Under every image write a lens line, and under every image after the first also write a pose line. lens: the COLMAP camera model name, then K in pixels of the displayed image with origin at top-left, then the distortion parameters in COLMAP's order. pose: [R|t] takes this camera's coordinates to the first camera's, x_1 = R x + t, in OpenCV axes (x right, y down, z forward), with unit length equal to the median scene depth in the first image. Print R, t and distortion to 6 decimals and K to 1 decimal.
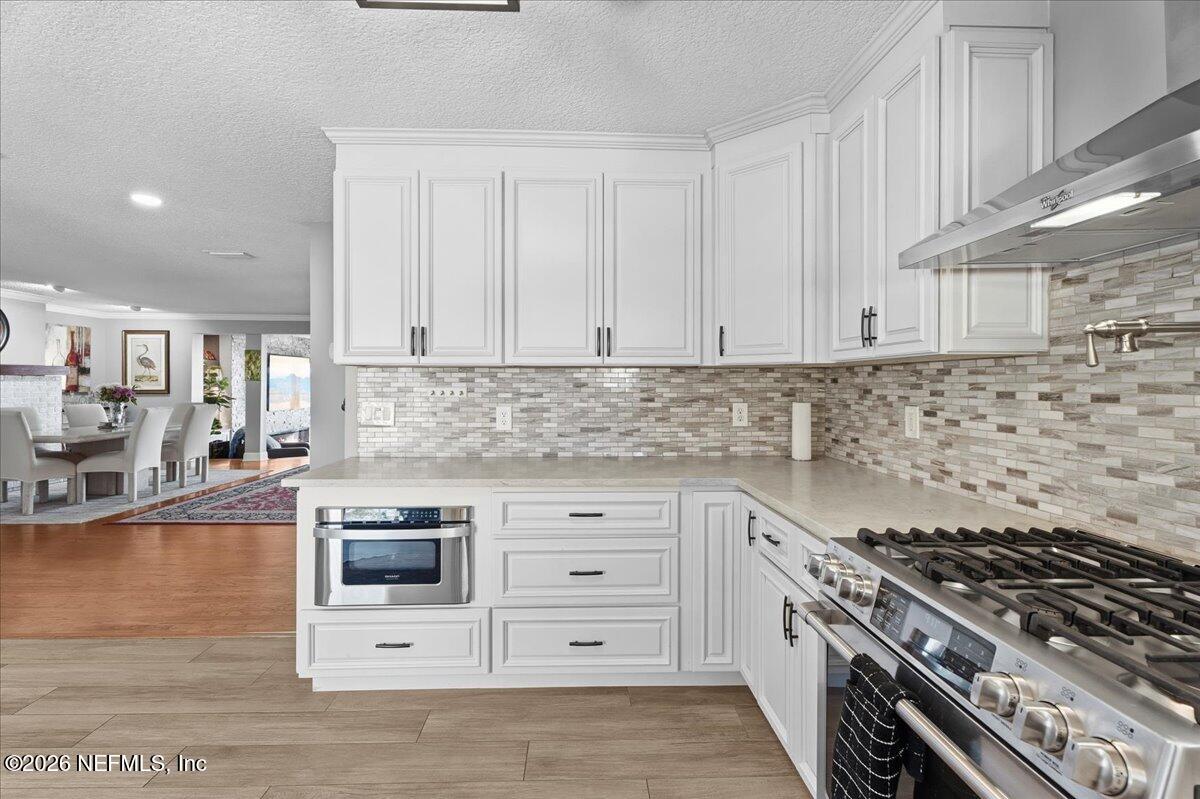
lens RADIAL K [[544.2, 0, 591.3], [0, 544.2, 386.6], [0, 0, 1]] dist [0.000225, -0.000015]
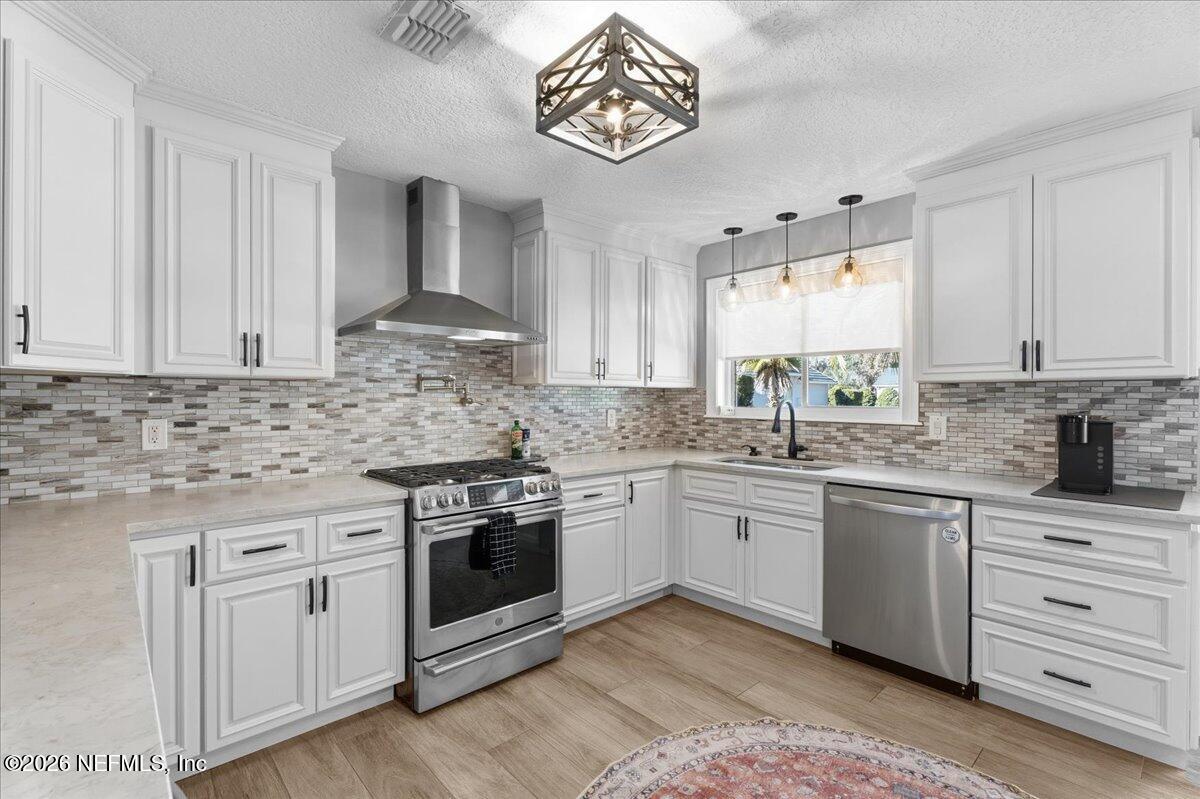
lens RADIAL K [[544.2, 0, 591.3], [0, 544.2, 386.6], [0, 0, 1]] dist [0.000225, -0.000015]
pose [[-0.645719, 0.010125, 0.763508, -0.922980], [-0.001449, 0.999894, -0.014486, -0.015704], [-0.763573, -0.010460, -0.645636, 1.277844]]
